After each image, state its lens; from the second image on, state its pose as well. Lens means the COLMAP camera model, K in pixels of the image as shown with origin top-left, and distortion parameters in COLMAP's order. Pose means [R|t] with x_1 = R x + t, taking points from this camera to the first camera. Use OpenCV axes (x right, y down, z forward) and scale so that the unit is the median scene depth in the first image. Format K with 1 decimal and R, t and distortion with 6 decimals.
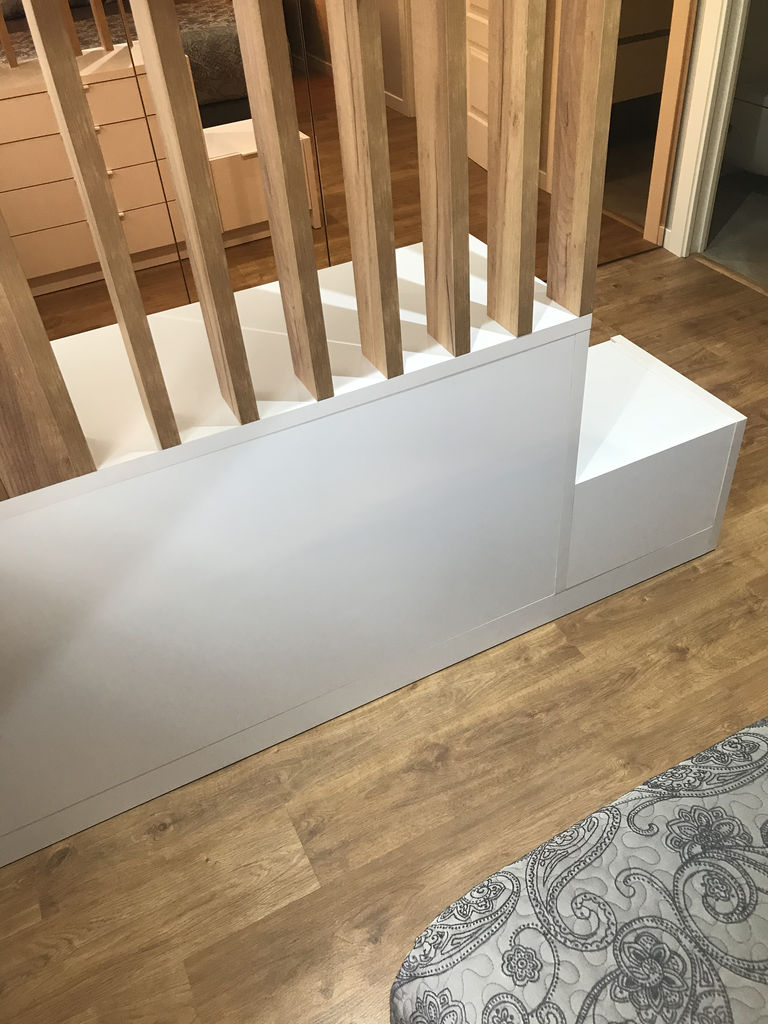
lens RADIAL K [[841.8, 0, 389.3], [0, 841.8, 505.6], [0, 0, 1]] dist [0.025666, -0.033629]
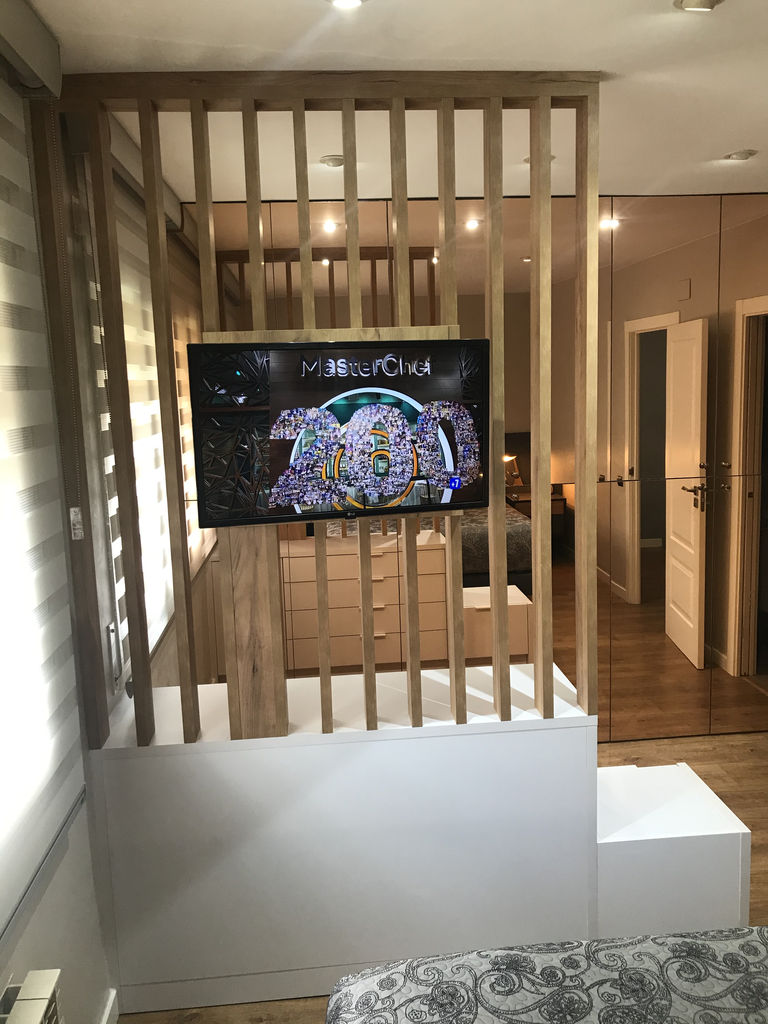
lens RADIAL K [[841.8, 0, 387.9], [0, 841.8, 494.5], [0, 0, 1]] dist [0.025666, -0.033629]
pose [[0.930360, 0.084375, -0.356806, 0.457713], [-0.256026, 0.846108, -0.467496, 0.302959], [0.262452, 0.526292, 0.808787, -0.700790]]
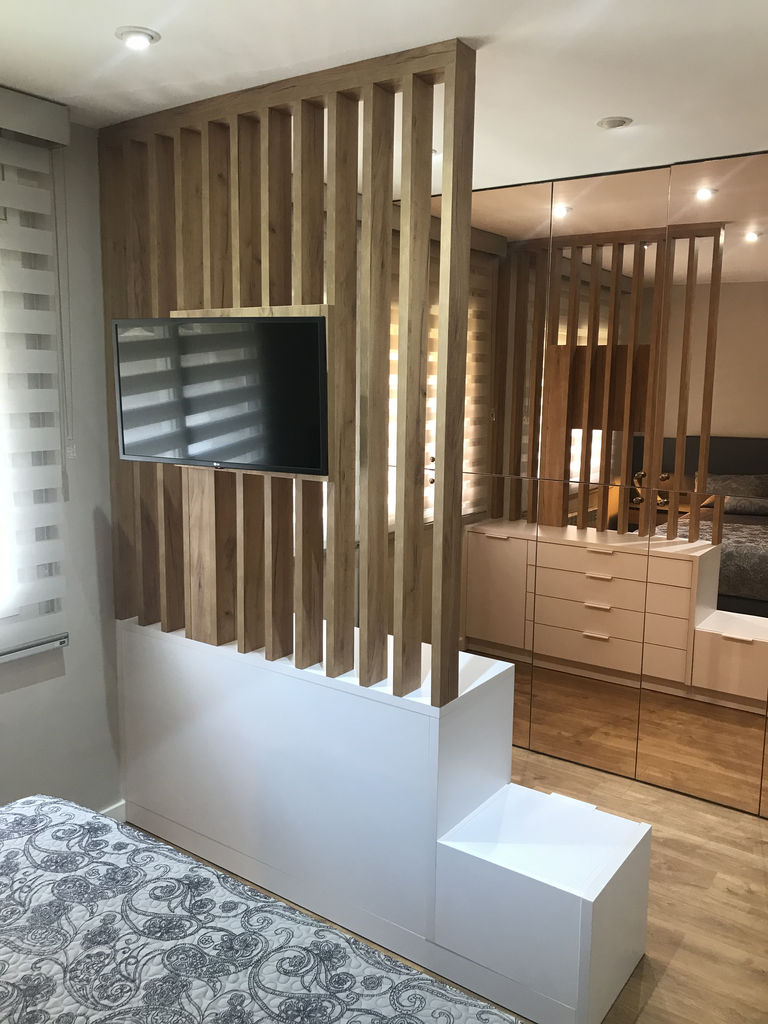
lens RADIAL K [[841.8, 0, 390.6], [0, 841.8, 490.5], [0, 0, 1]] dist [0.025666, -0.033629]
pose [[0.471270, 0.188757, -0.861554, 1.627346], [-0.601075, 0.783597, -0.157111, -0.271099], [0.645456, 0.591900, 0.482743, -0.049039]]
